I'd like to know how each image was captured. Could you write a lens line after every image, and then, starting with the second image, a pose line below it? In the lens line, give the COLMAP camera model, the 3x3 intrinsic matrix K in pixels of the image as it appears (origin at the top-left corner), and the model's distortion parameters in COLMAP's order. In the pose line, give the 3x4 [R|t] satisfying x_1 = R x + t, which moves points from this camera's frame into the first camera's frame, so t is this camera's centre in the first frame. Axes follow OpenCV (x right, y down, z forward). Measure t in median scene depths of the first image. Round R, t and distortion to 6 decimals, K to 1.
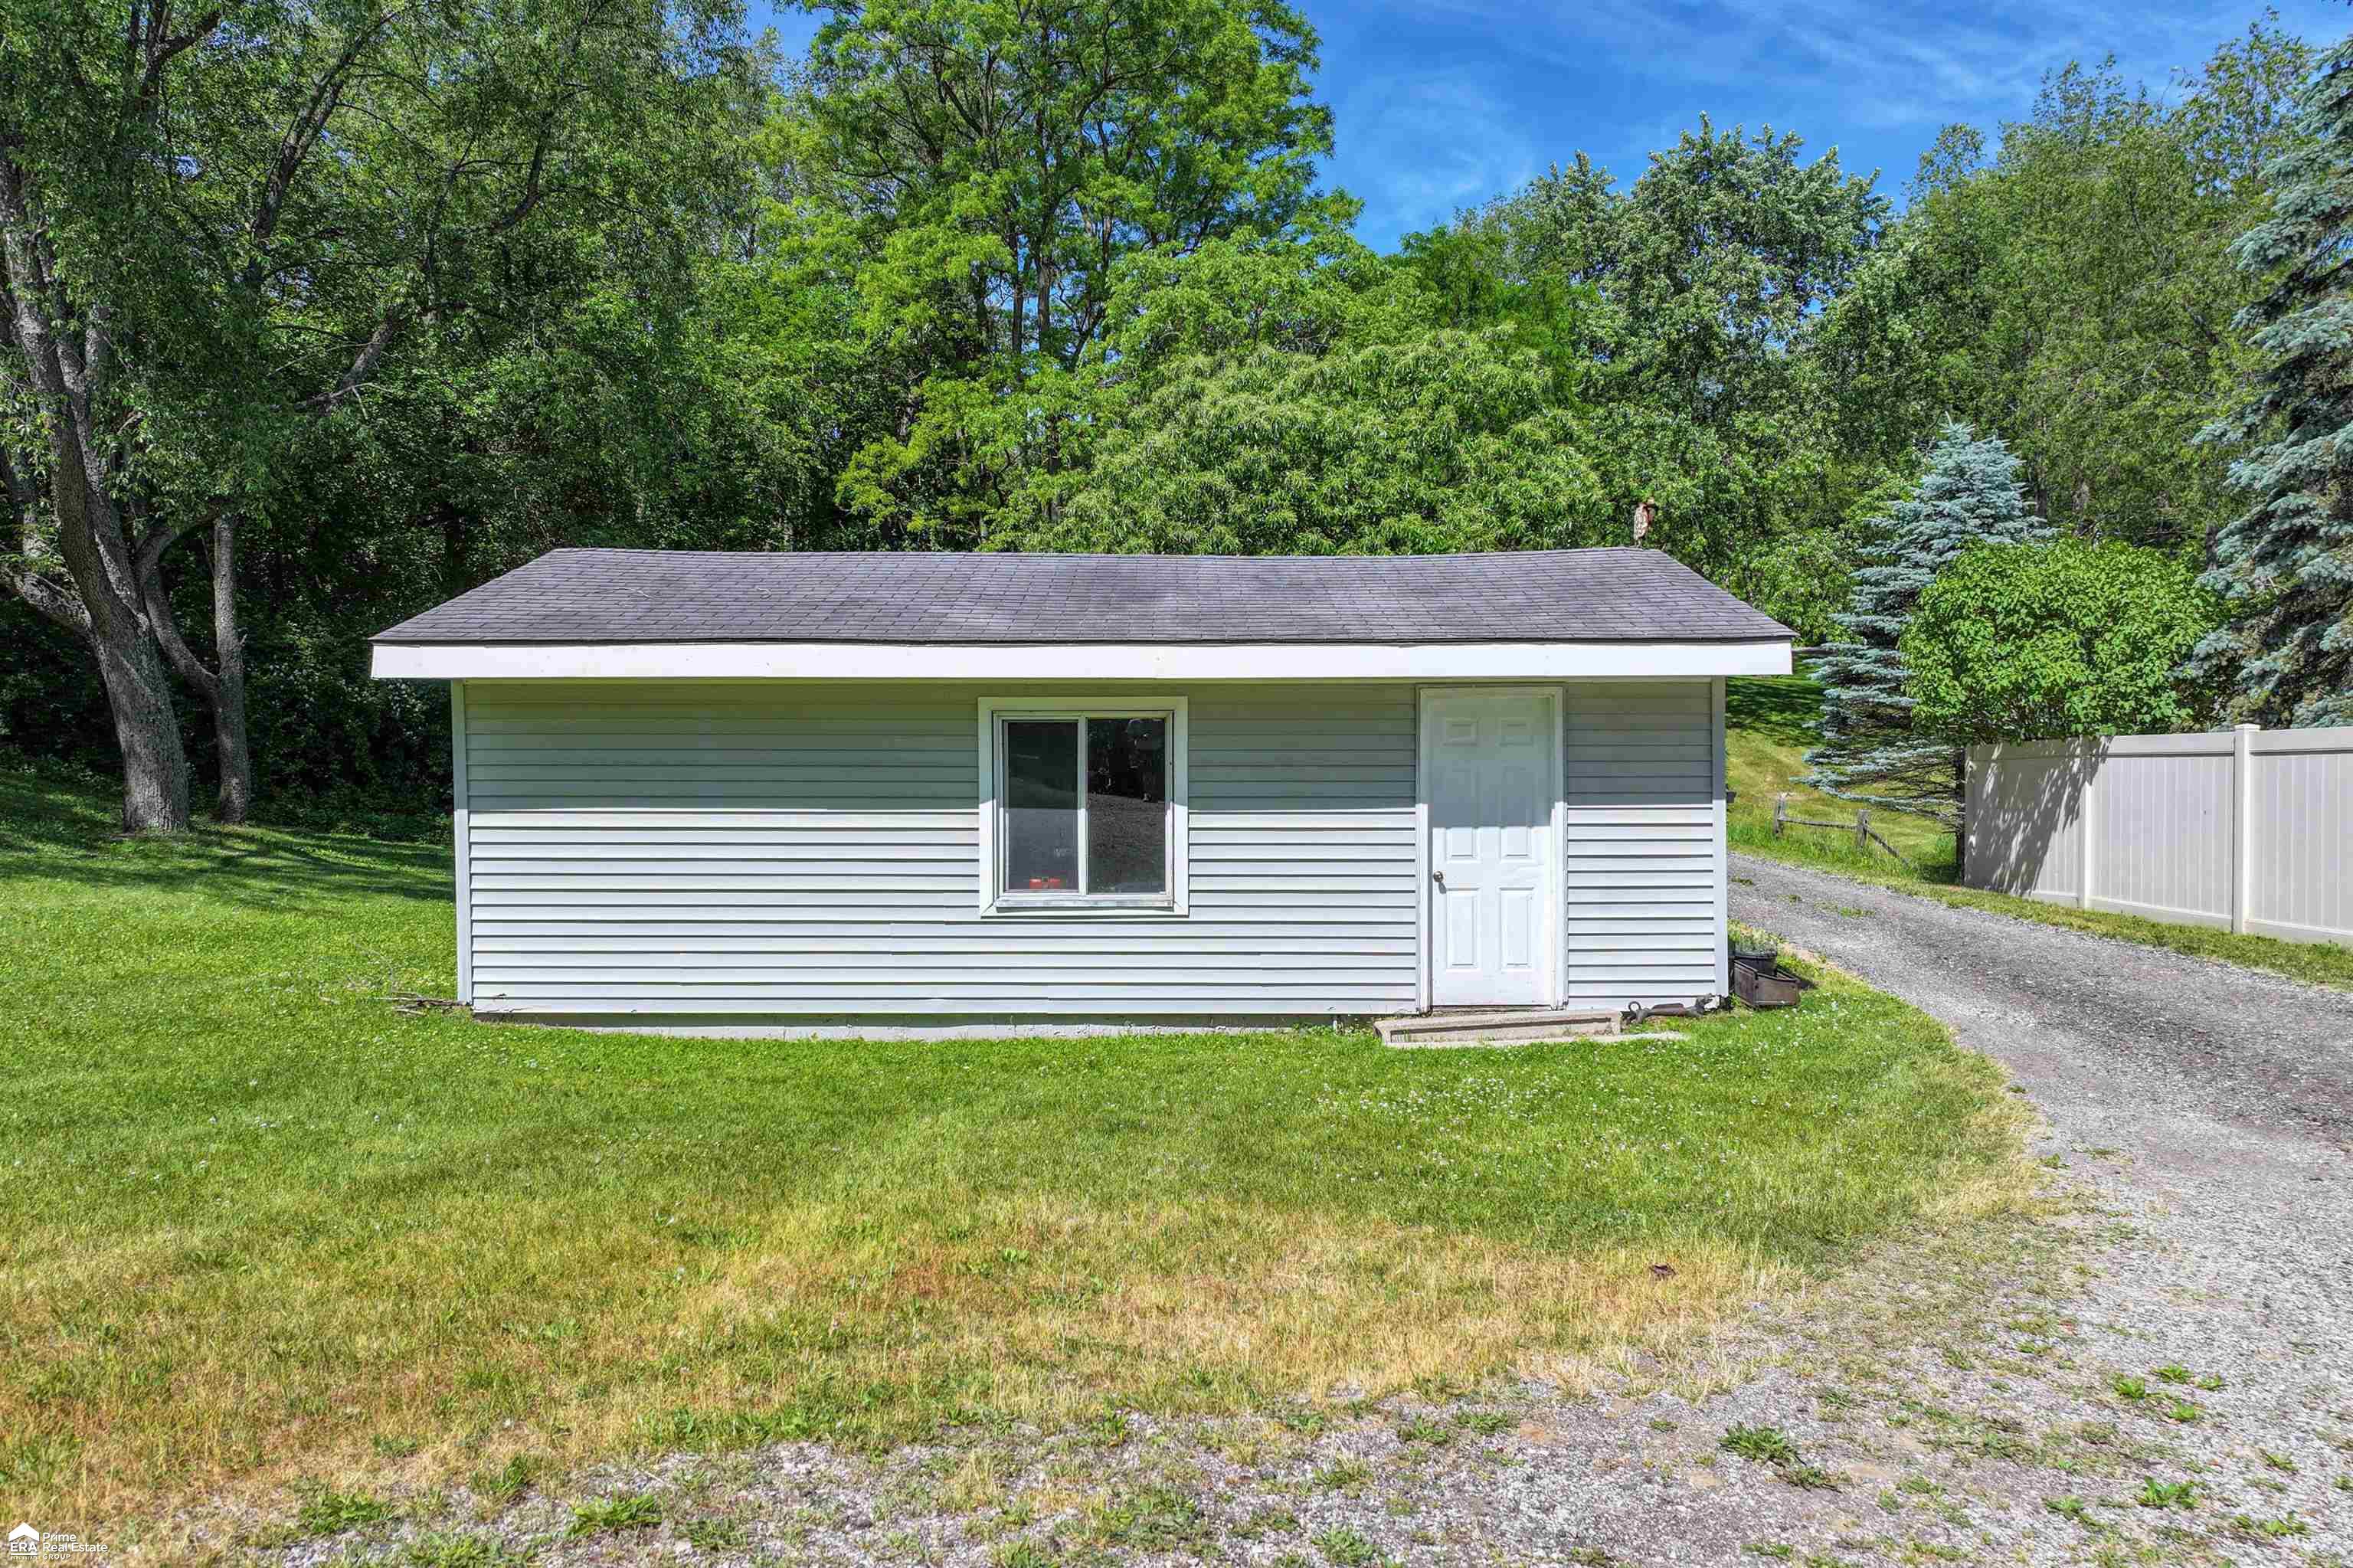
lens RADIAL K [[1674.2, 0, 1176.5], [0, 1674.2, 784.0], [0, 0, 1]] dist [0.001401, 0.001670]
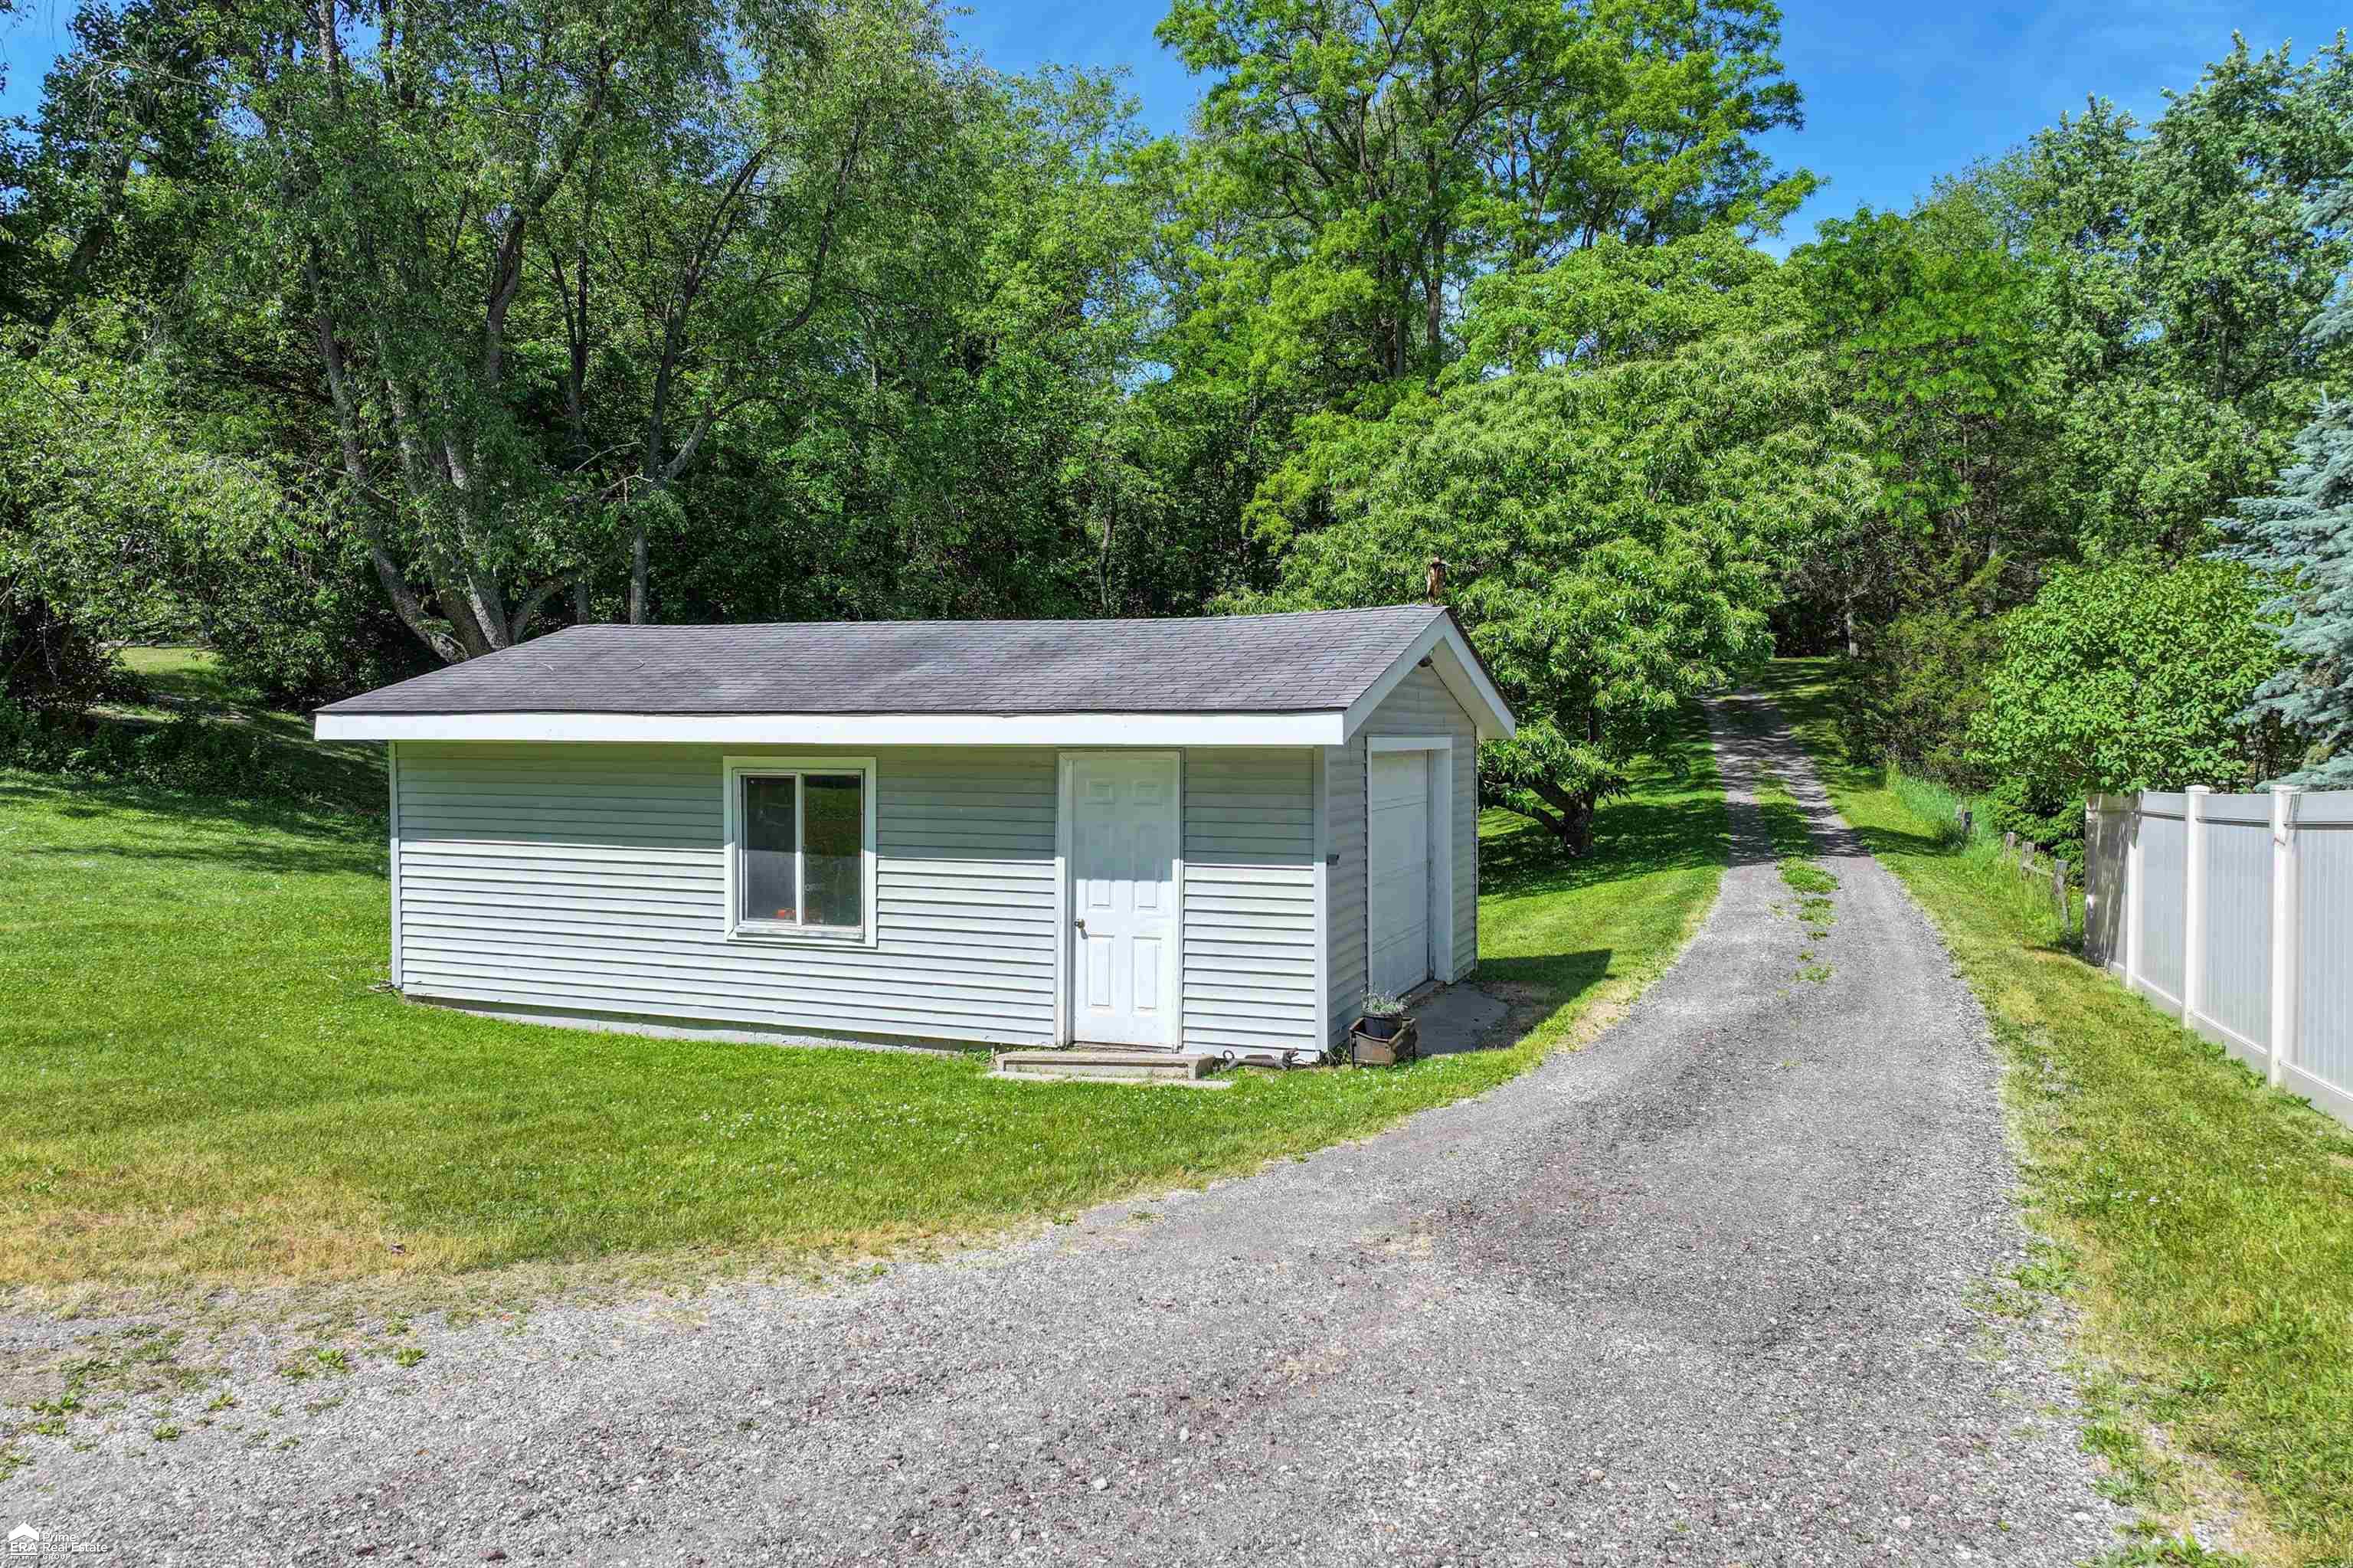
lens RADIAL K [[1672.9, 0, 1177.1], [0, 1672.9, 797.4], [0, 0, 1]] dist [0.000115, -0.000554]
pose [[0.930964, 0.018187, -0.364657, 0.614915], [-0.015971, 0.999831, 0.009091, -0.038281], [0.364761, -0.002639, 0.931097, 0.004887]]
